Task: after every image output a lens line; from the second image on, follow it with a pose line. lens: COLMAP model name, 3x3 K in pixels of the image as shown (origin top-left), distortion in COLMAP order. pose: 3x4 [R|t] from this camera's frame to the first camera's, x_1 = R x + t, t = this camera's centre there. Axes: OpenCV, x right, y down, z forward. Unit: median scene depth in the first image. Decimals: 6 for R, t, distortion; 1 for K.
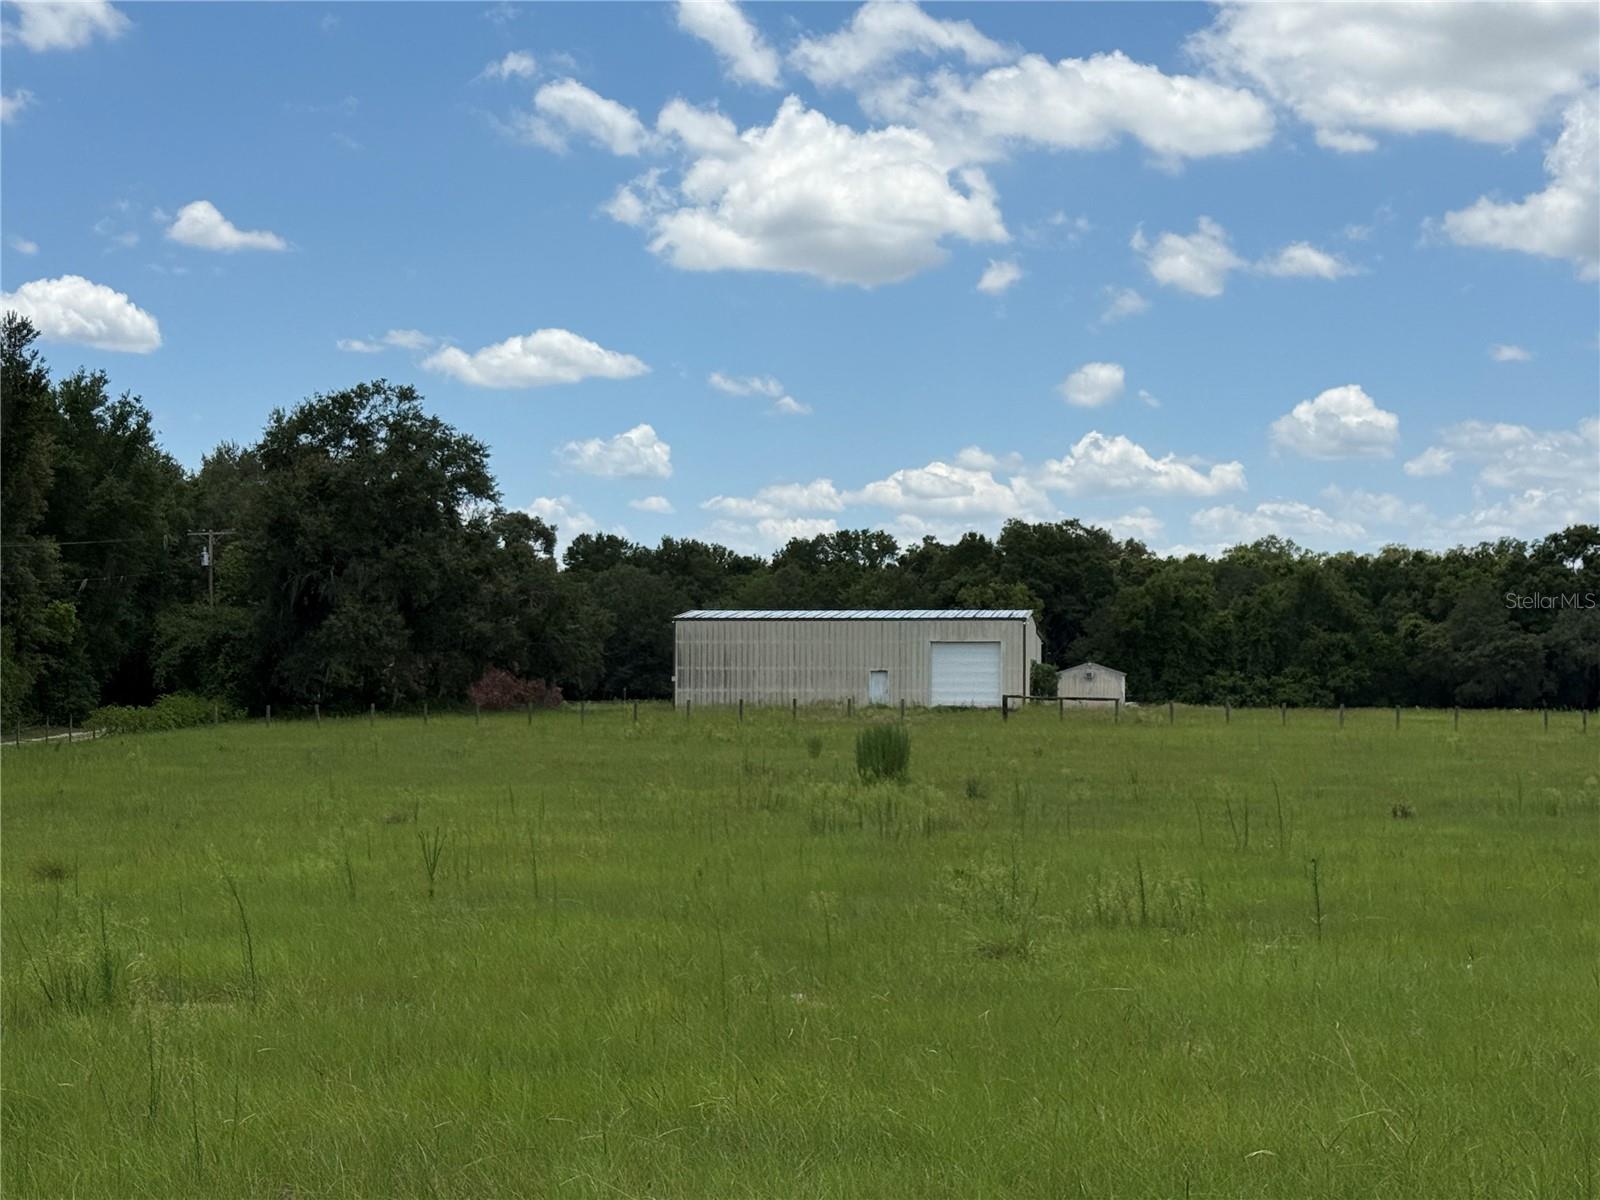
lens RADIAL K [[2629.8, 0, 798.1], [0, 2629.8, 587.2], [0, 0, 1]] dist [0.157621, 0.000000]
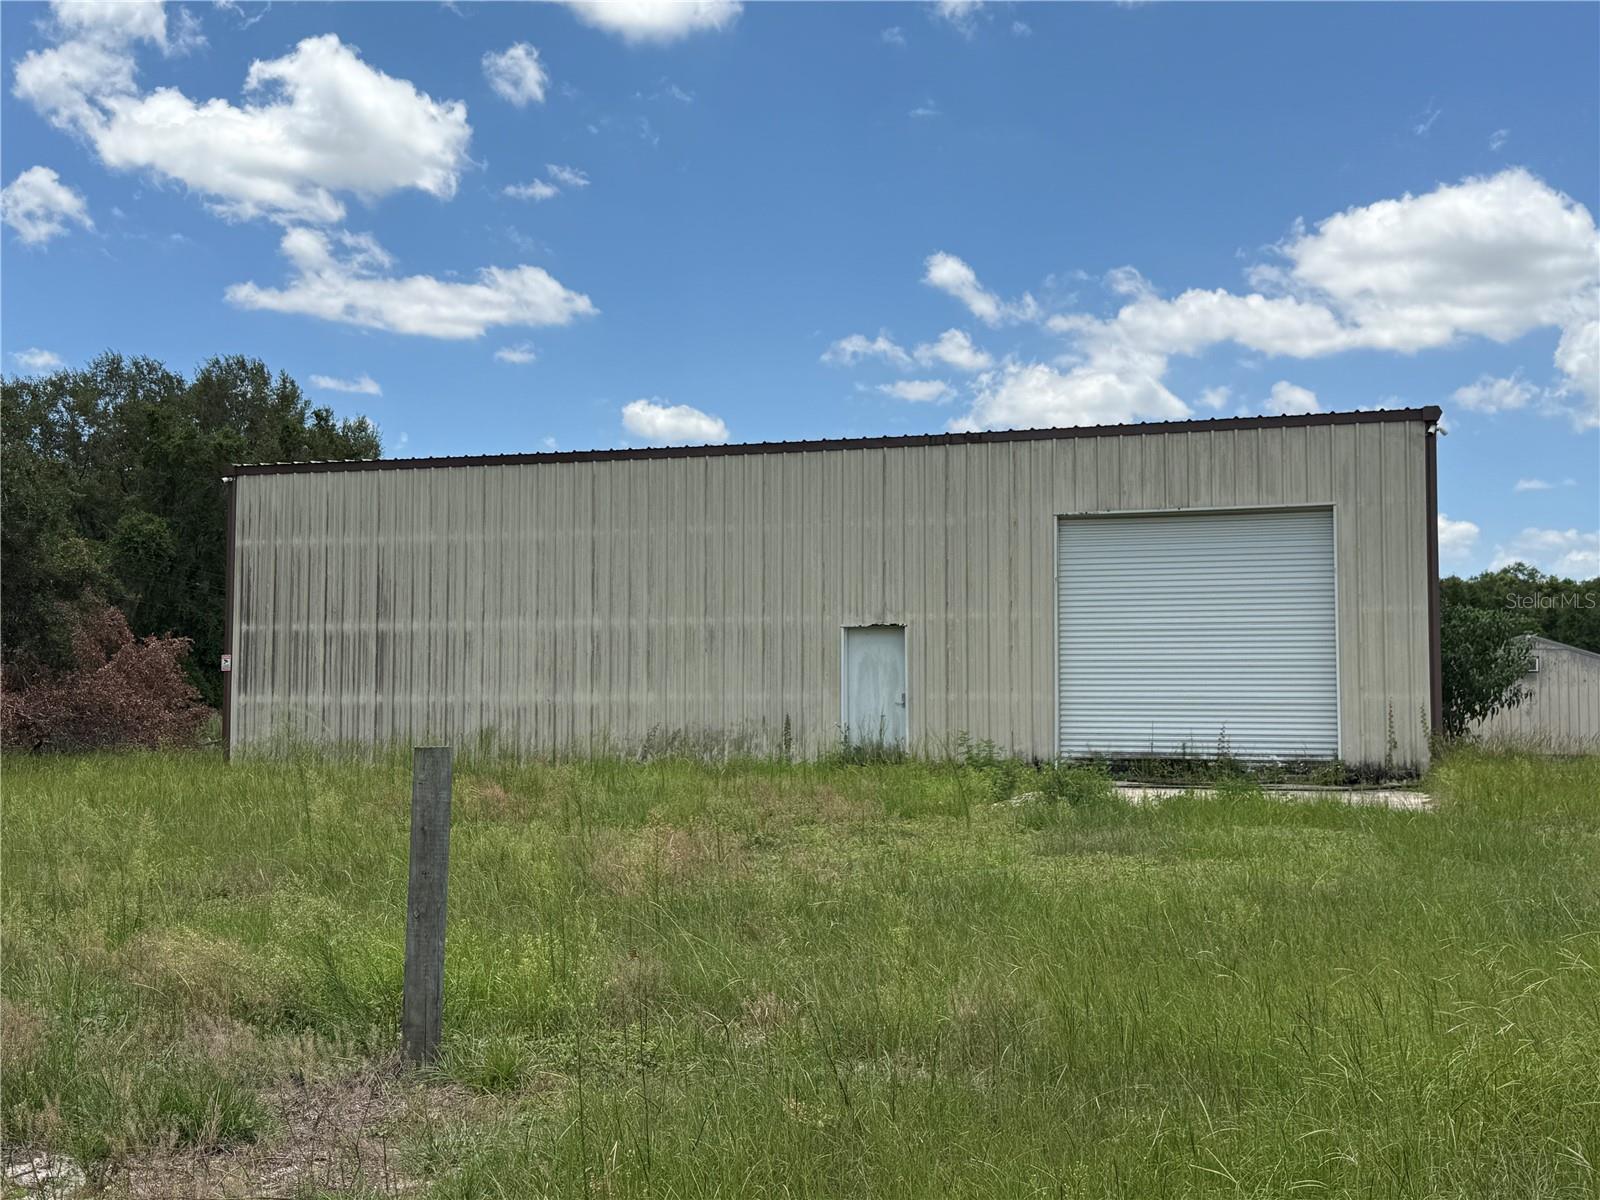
lens RADIAL K [[1807.9, 0, 796.1], [0, 1807.9, 602.3], [0, 0, 1]] dist [0.035846, 0.000000]
pose [[0.990520, -0.006833, -0.137198, 0.048565], [0.001757, 0.999311, -0.037083, 0.036094], [0.137356, 0.036491, 0.989849, 0.803889]]
